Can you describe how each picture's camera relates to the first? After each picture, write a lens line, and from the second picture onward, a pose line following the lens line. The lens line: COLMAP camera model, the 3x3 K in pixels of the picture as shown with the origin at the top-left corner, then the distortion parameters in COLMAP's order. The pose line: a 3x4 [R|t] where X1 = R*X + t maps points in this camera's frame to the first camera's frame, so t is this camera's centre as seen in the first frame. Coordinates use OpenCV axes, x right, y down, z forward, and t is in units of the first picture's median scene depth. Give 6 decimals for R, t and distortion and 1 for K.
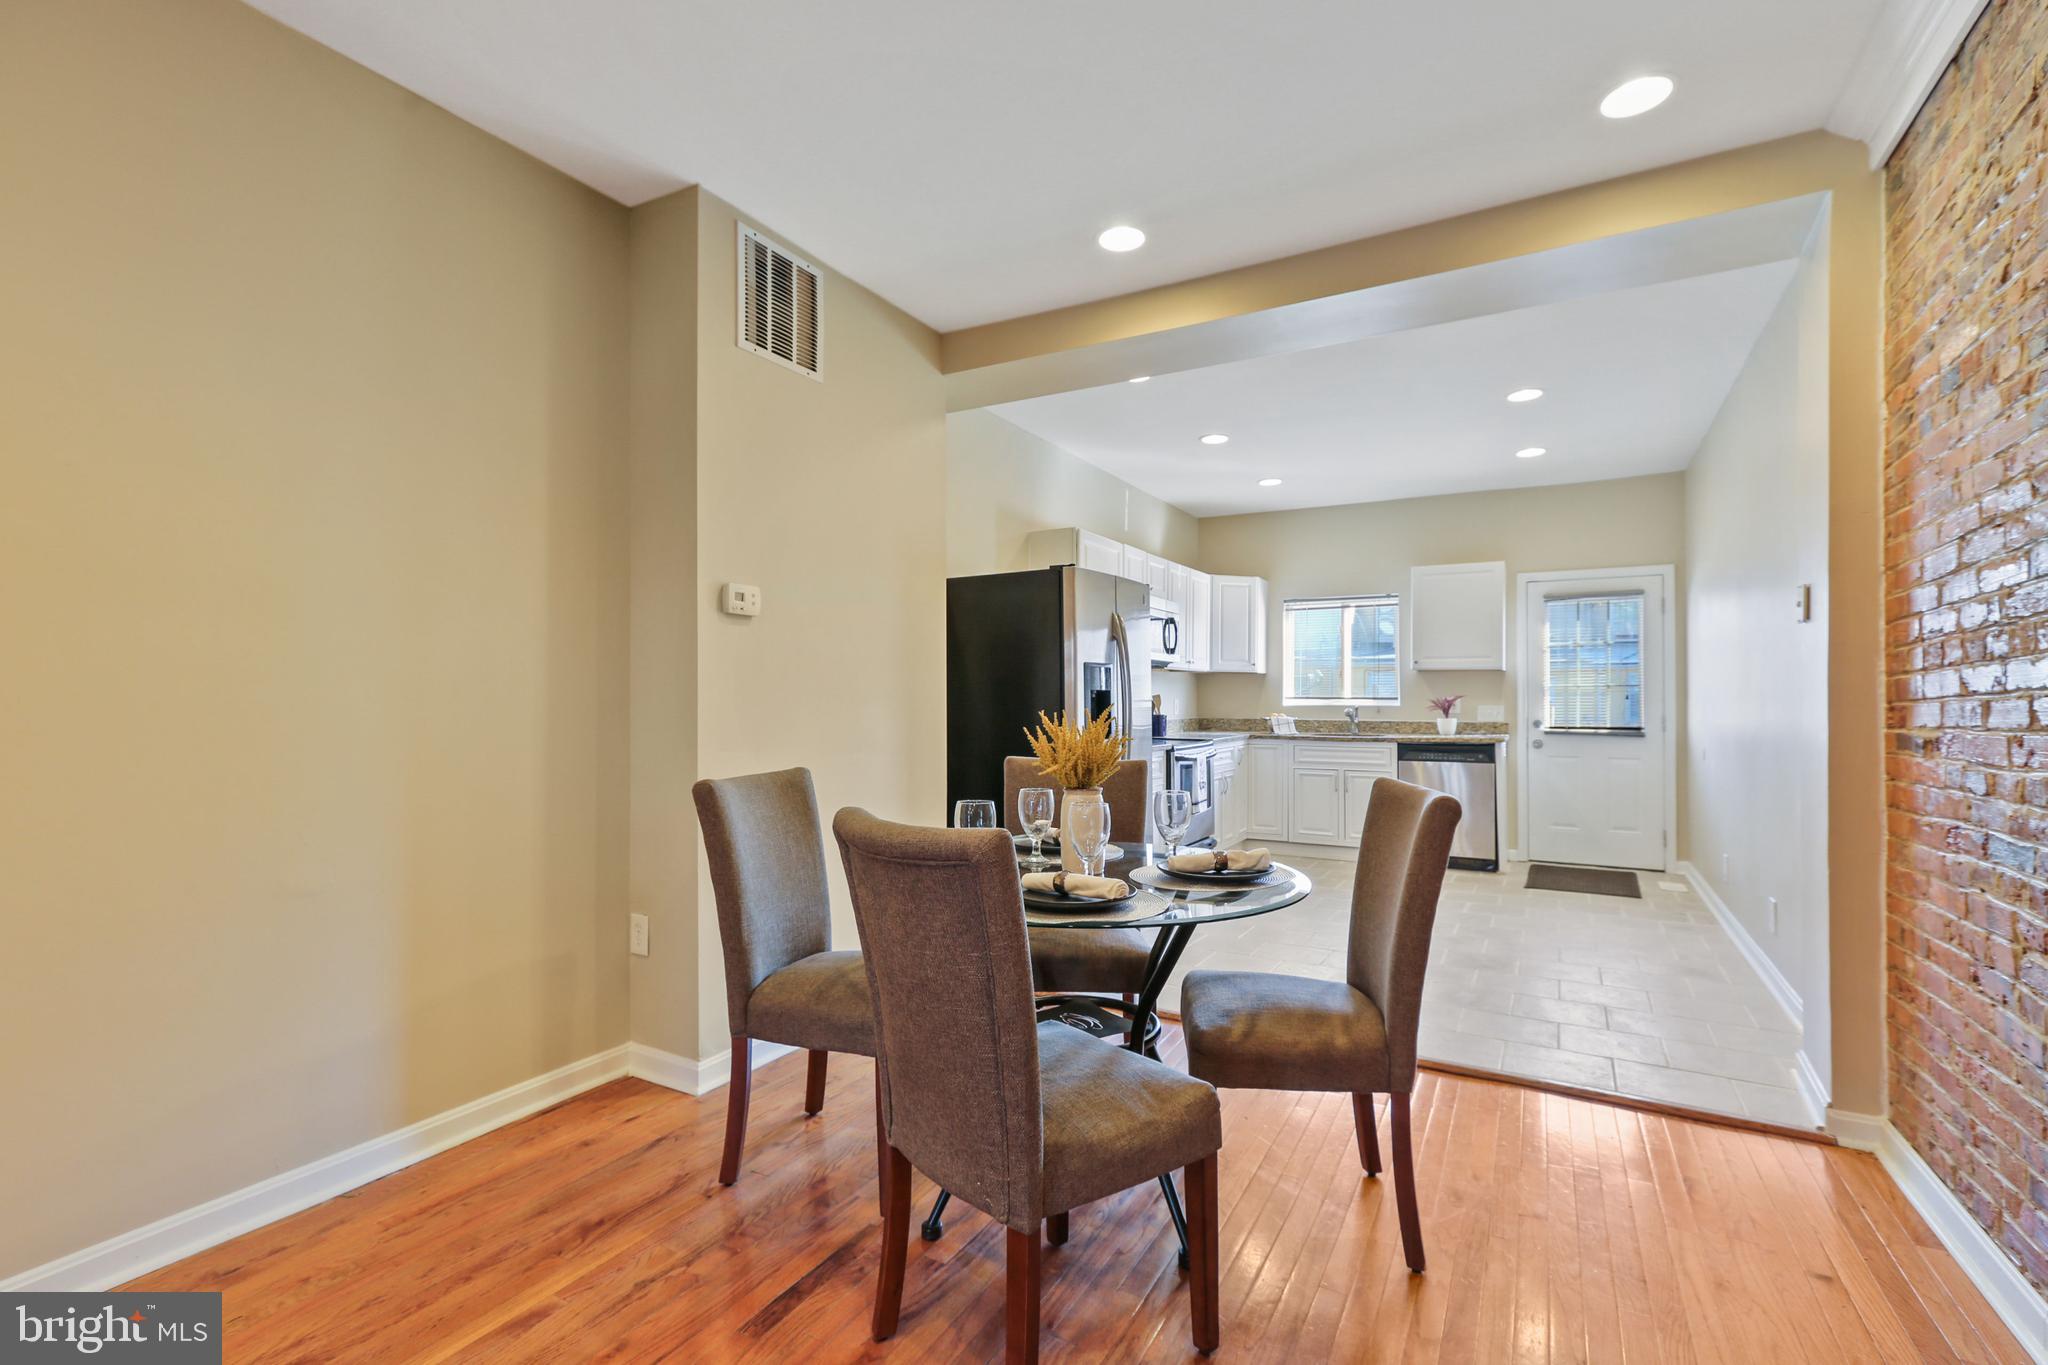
lens RADIAL K [[926.2, 0, 1021.9], [0, 926.2, 701.4], [0, 0, 1]] dist [-0.000302, -0.000013]
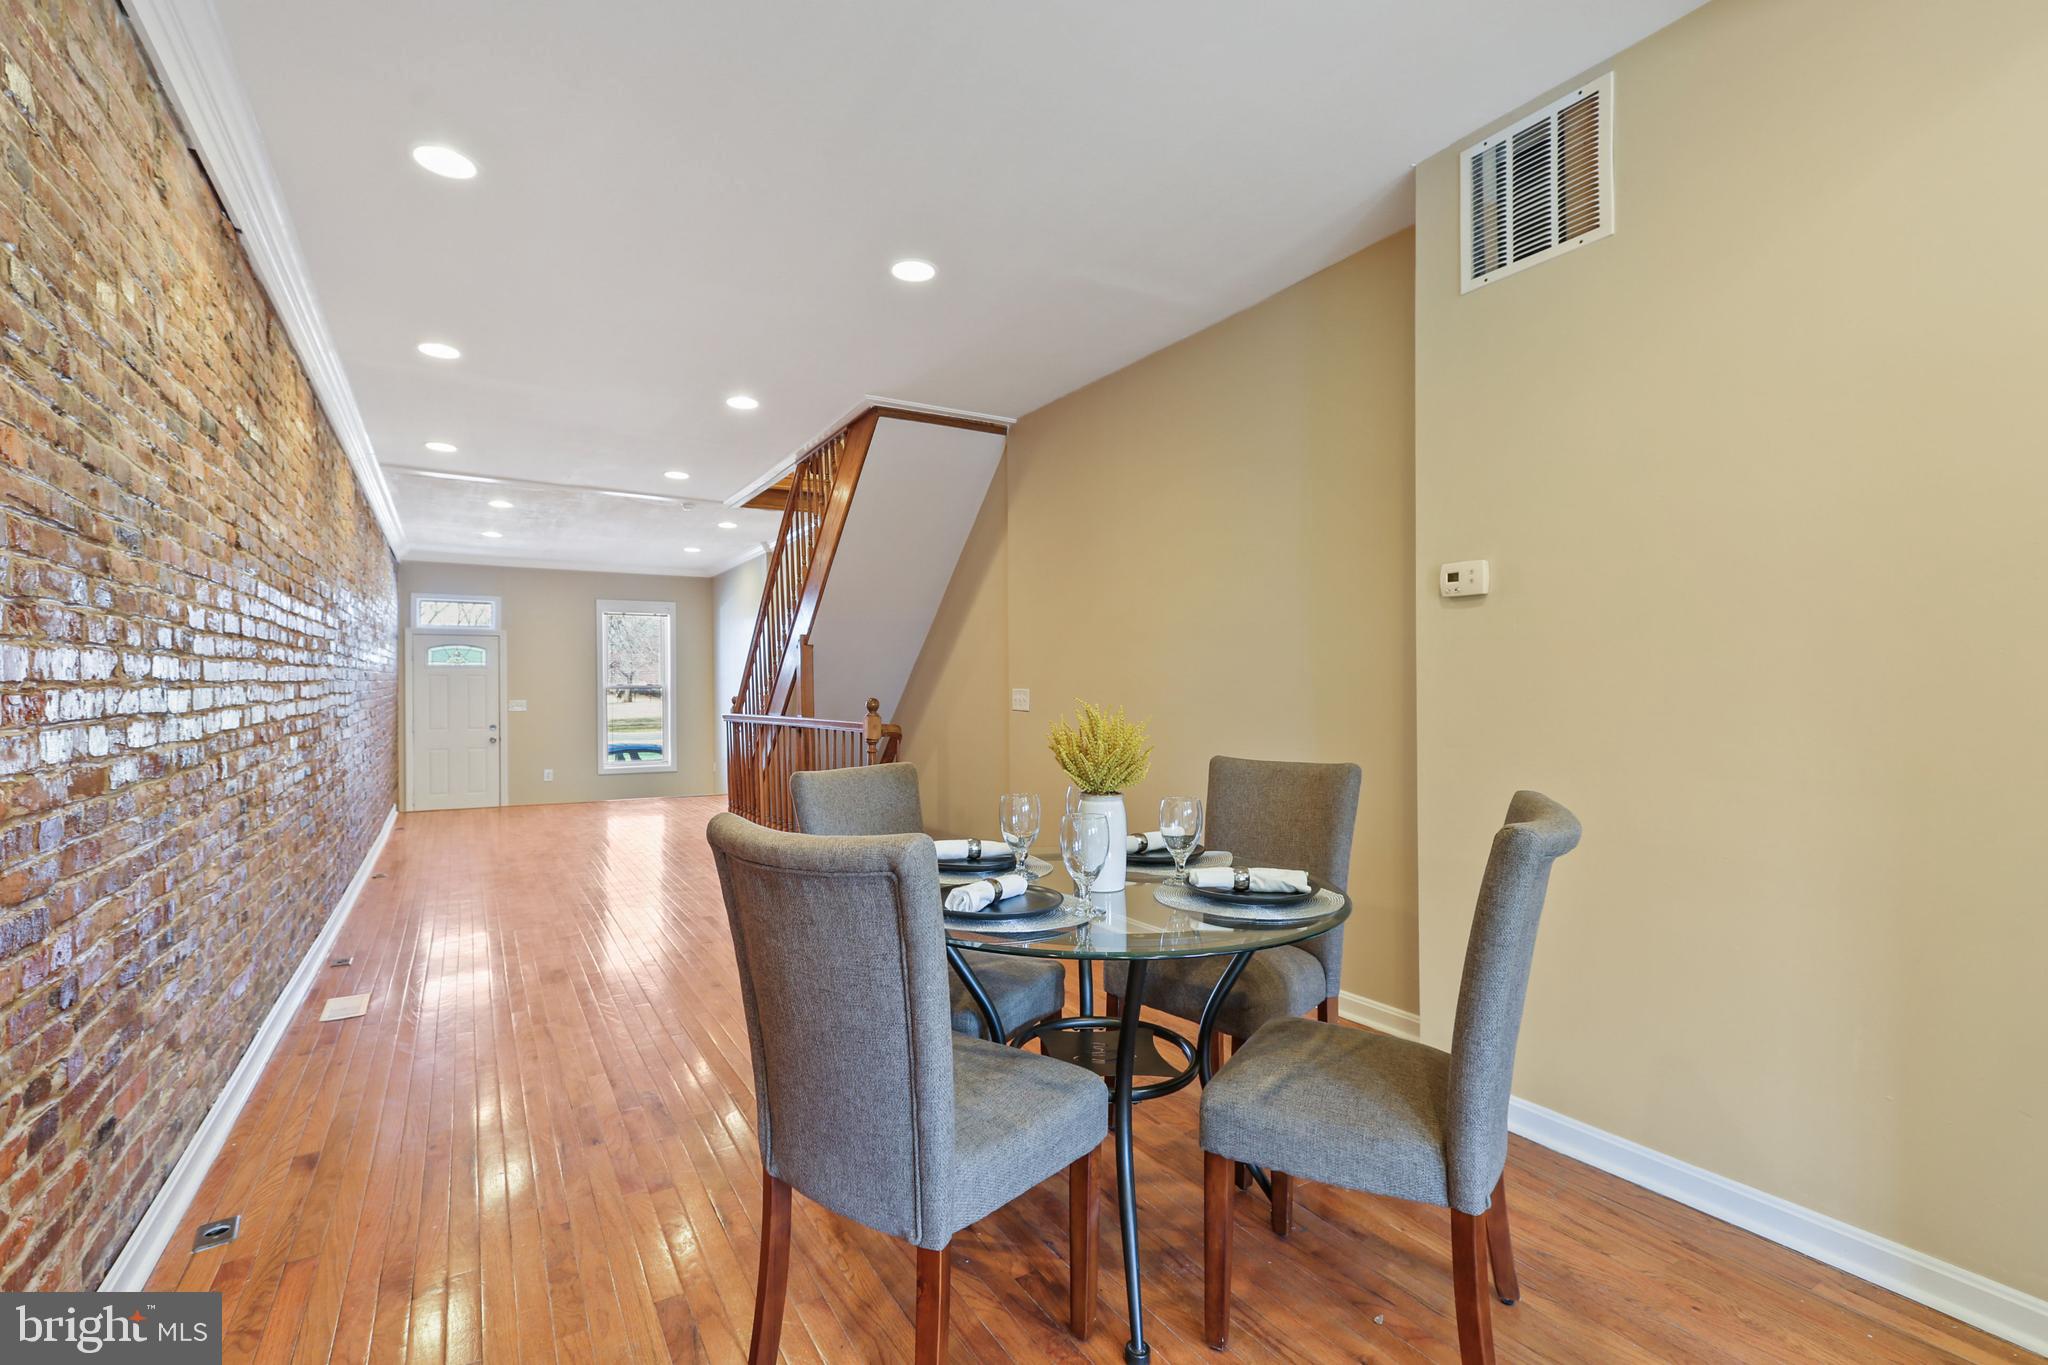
lens RADIAL K [[926.2, 0, 1021.9], [0, 926.2, 701.4], [0, 0, 1]] dist [-0.000302, -0.000013]
pose [[-0.495025, 0.003743, -0.868871, 0.640808], [-0.002250, 0.999982, 0.005590, 0.001905], [0.868876, 0.004722, -0.495008, 1.024187]]
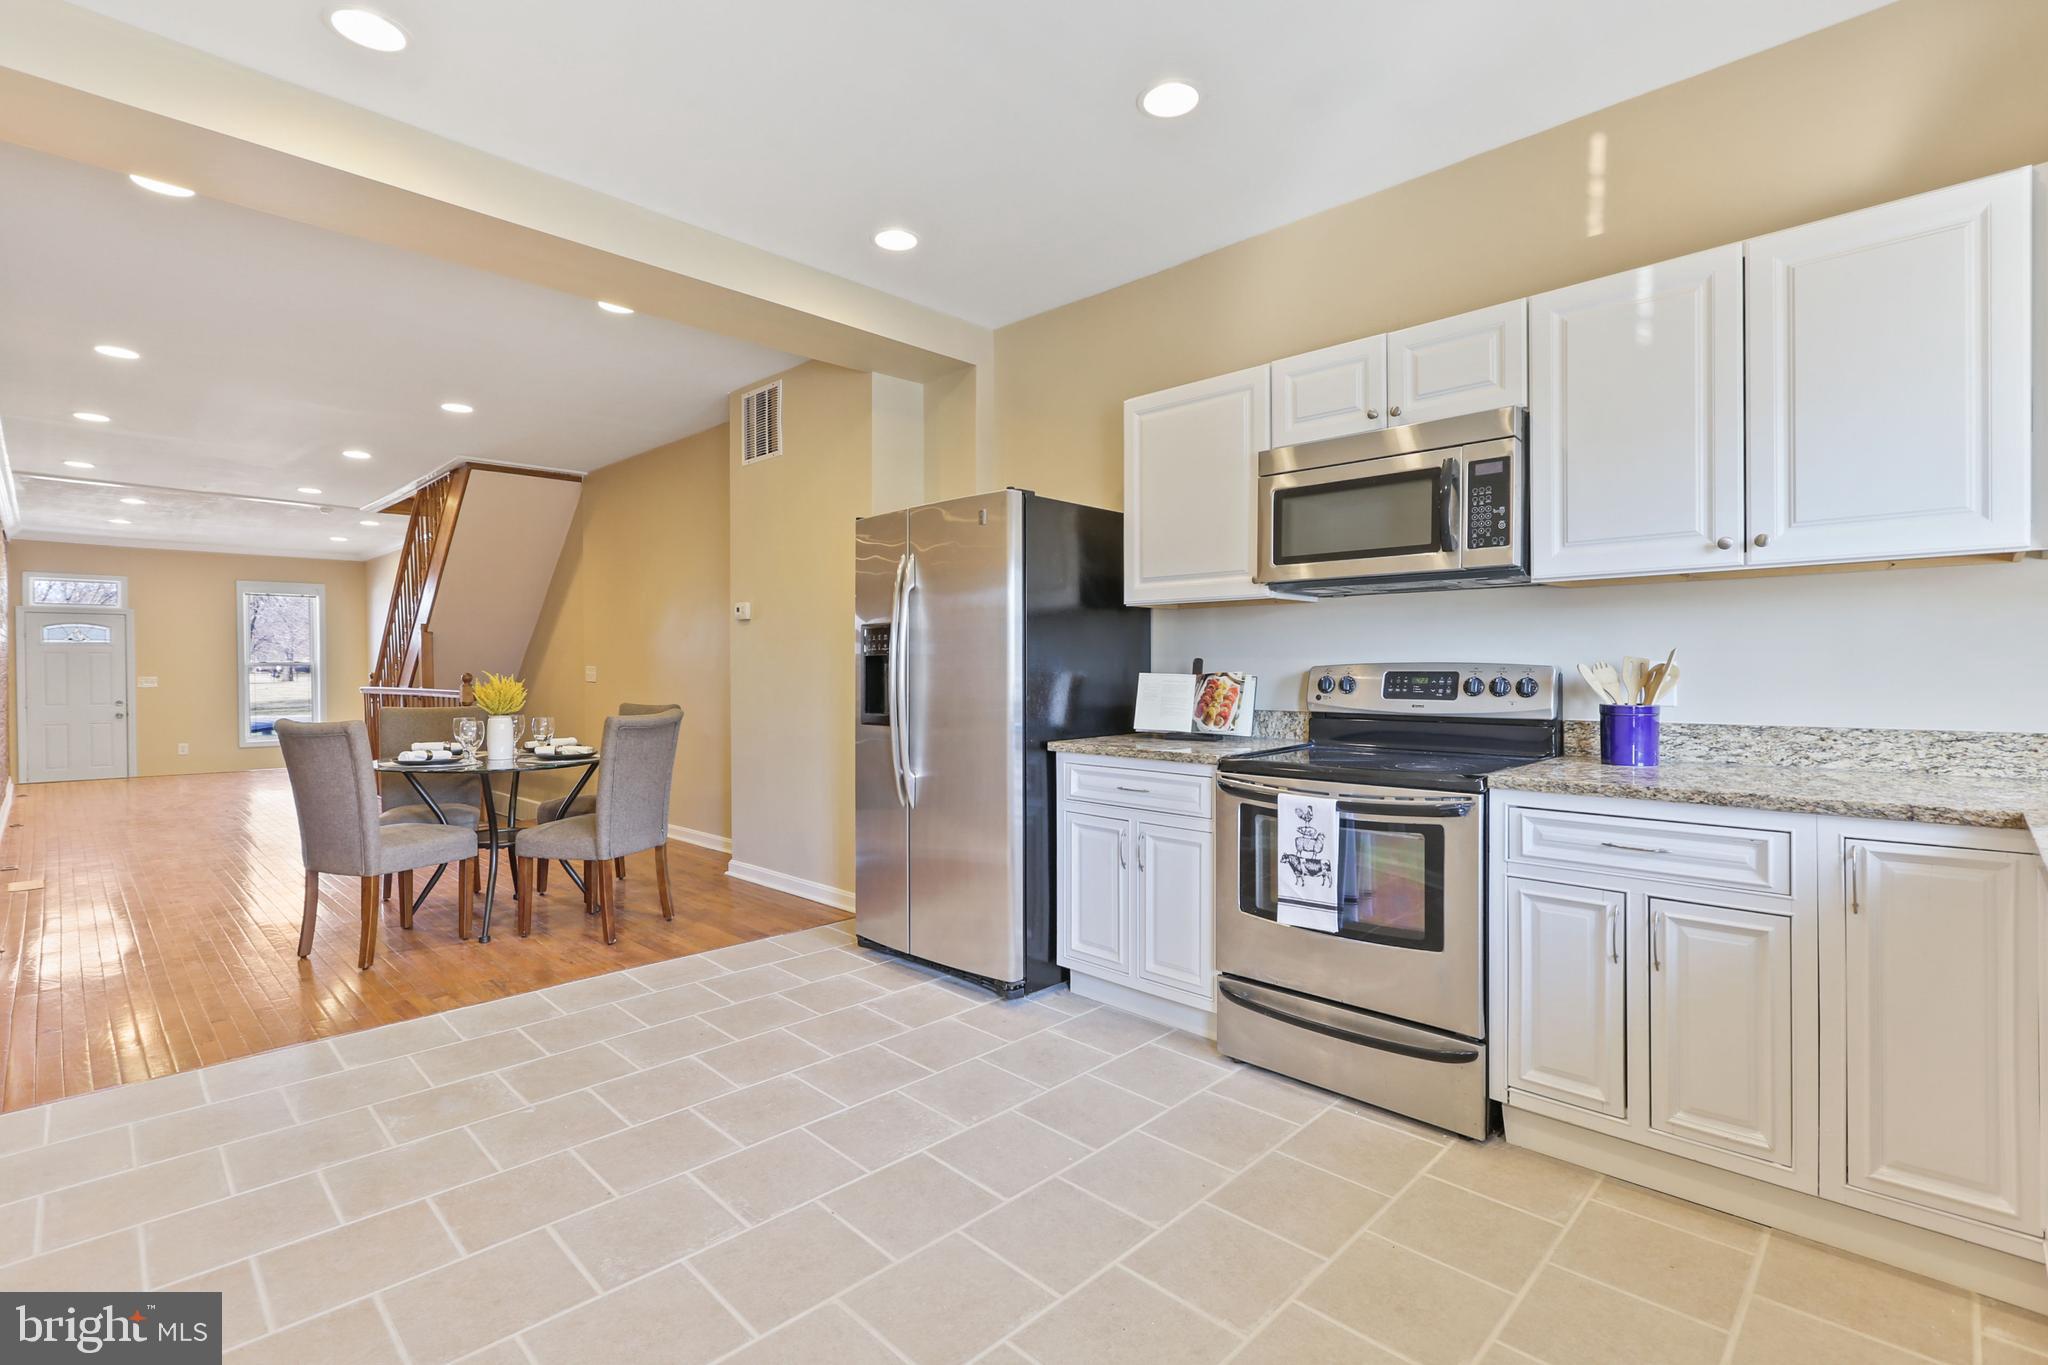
lens RADIAL K [[942.5, 0, 1024.0], [0, 942.5, 682.5], [0, 0, 1]] dist [-0.000266, -0.000538]
pose [[-0.254949, 0.007304, -0.966927, 1.220287], [-0.001529, 0.999967, 0.007957, 0.008636], [0.966953, 0.003507, -0.254930, 1.875741]]
